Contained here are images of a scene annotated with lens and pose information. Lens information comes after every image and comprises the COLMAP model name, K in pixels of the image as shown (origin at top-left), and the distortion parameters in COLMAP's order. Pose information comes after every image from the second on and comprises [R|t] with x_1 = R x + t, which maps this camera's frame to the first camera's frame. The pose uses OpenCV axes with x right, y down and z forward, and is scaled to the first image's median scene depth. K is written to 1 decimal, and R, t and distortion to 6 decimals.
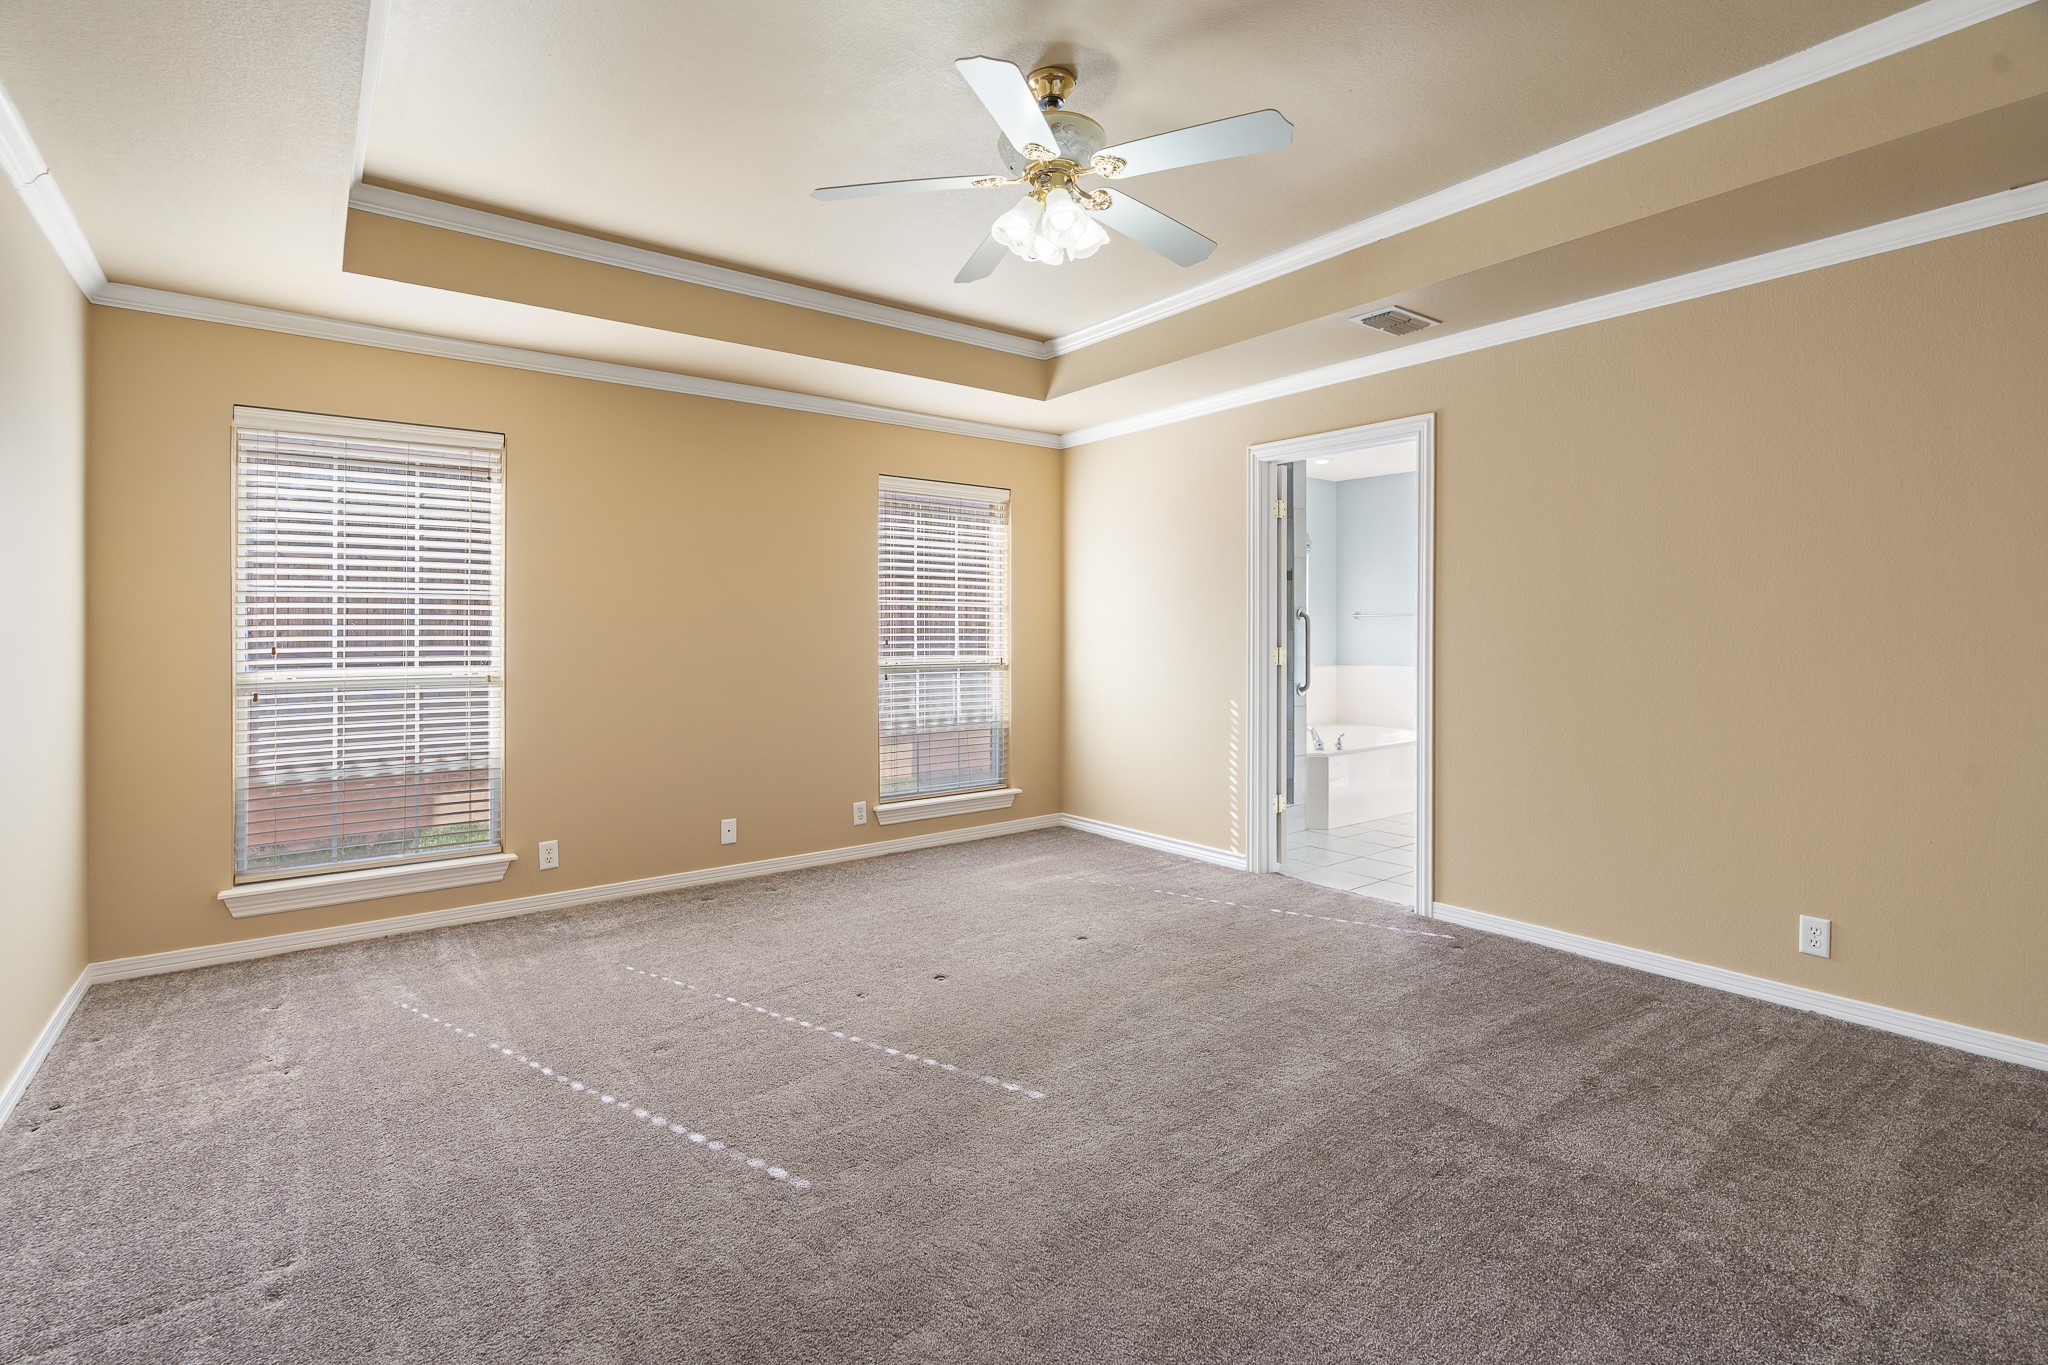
lens RADIAL K [[936.8, 0, 1026.3], [0, 936.8, 633.4], [0, 0, 1]] dist [-0.000860, -0.000095]
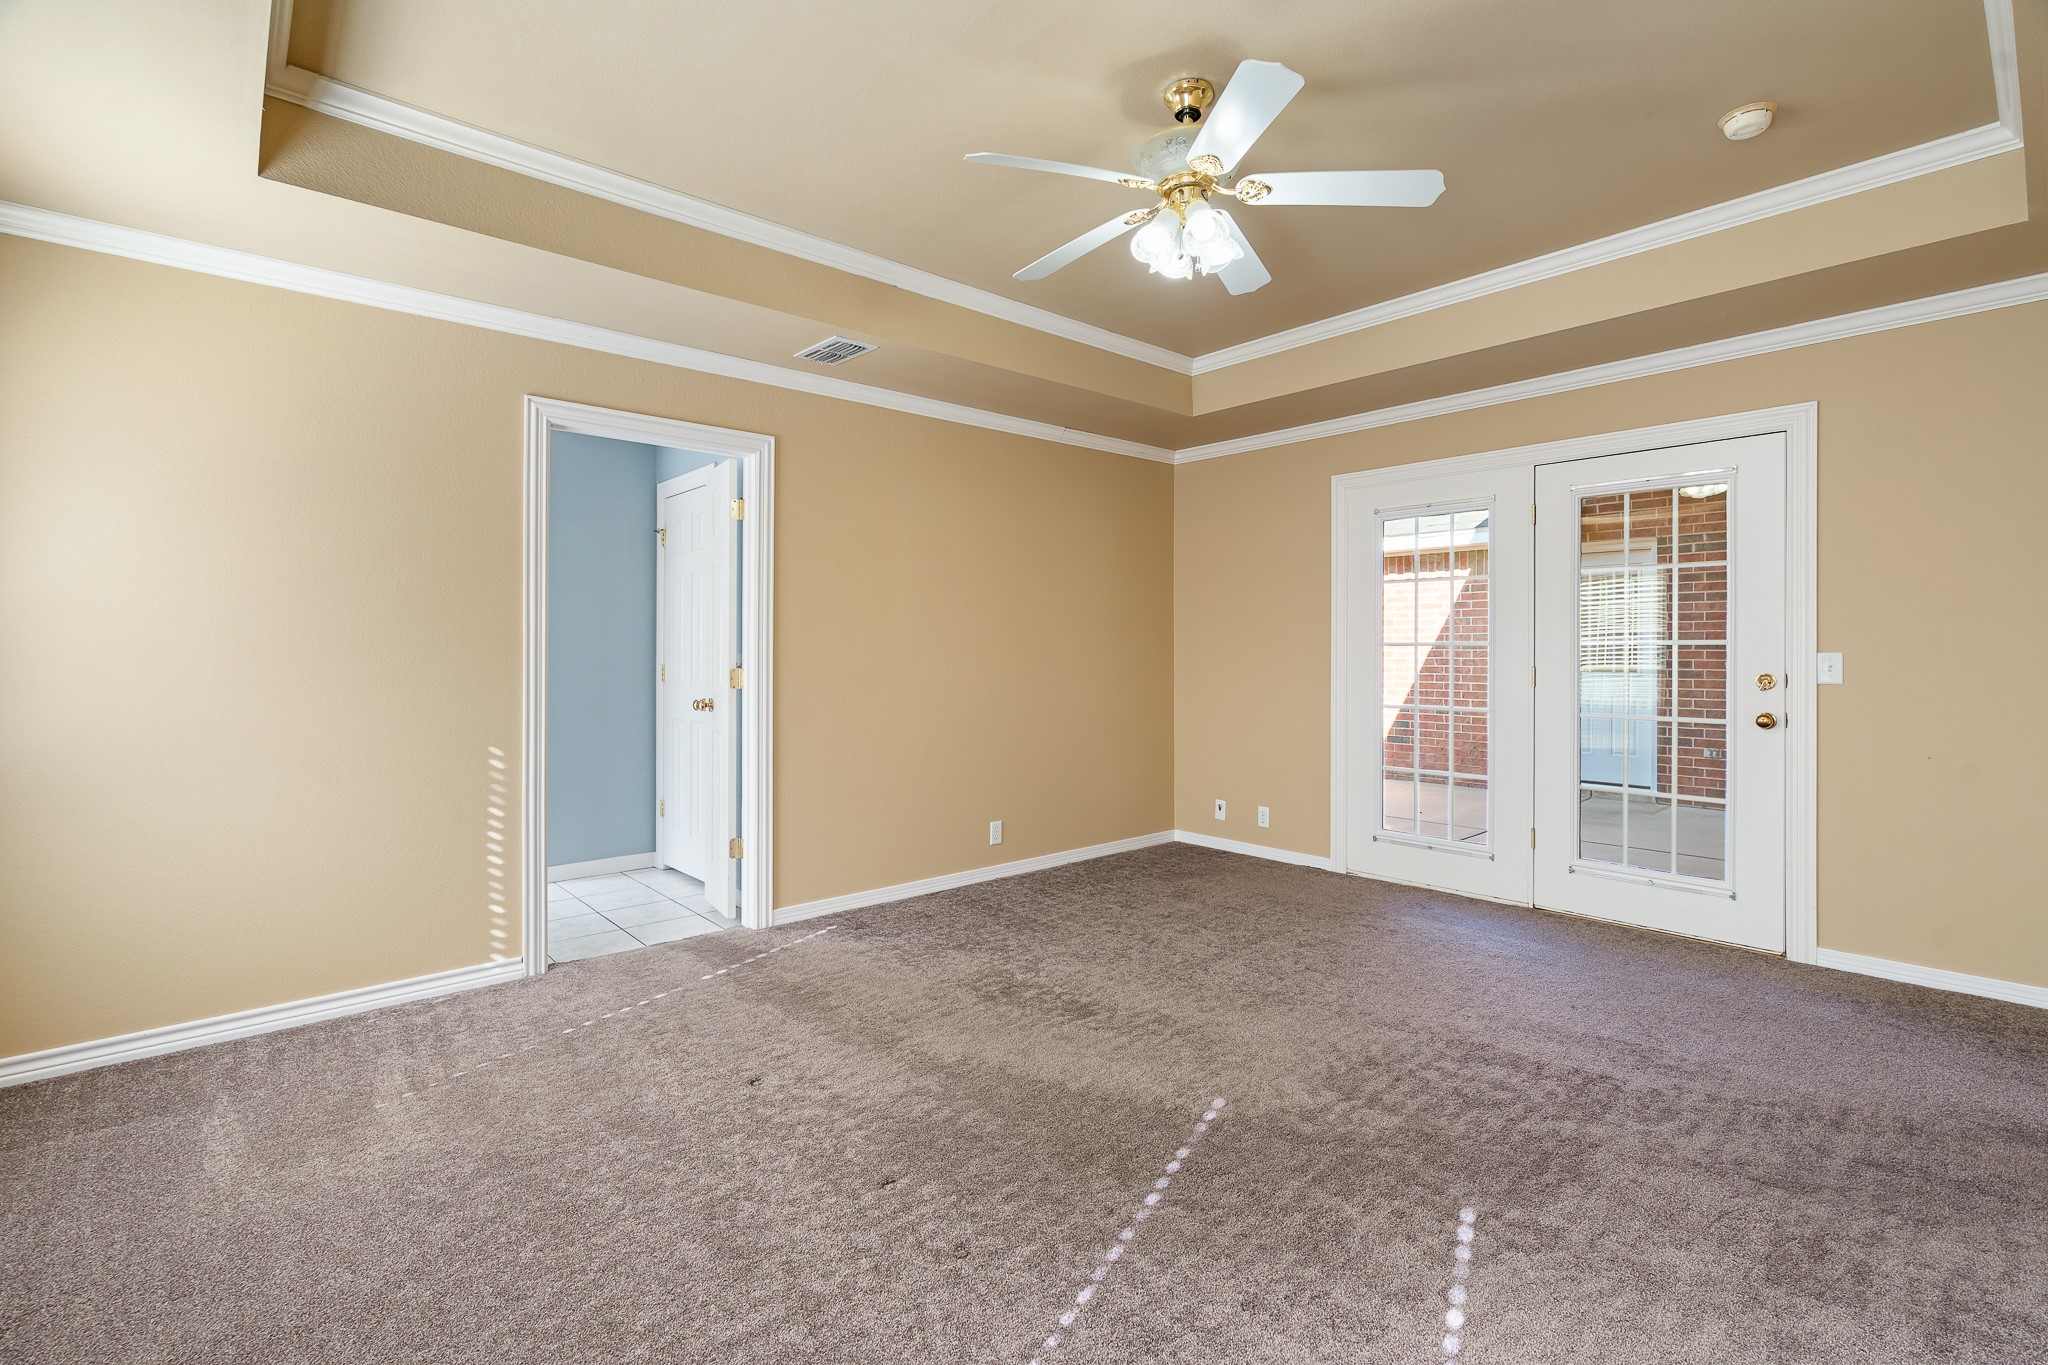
lens RADIAL K [[930.3, 0, 1027.4], [0, 930.3, 652.2], [0, 0, 1]] dist [-0.000101, 0.000021]
pose [[-0.064855, -0.002006, 0.997893, -0.618731], [-0.001005, 0.999998, 0.001944, -0.000855], [-0.997894, -0.000877, -0.064857, 0.797547]]
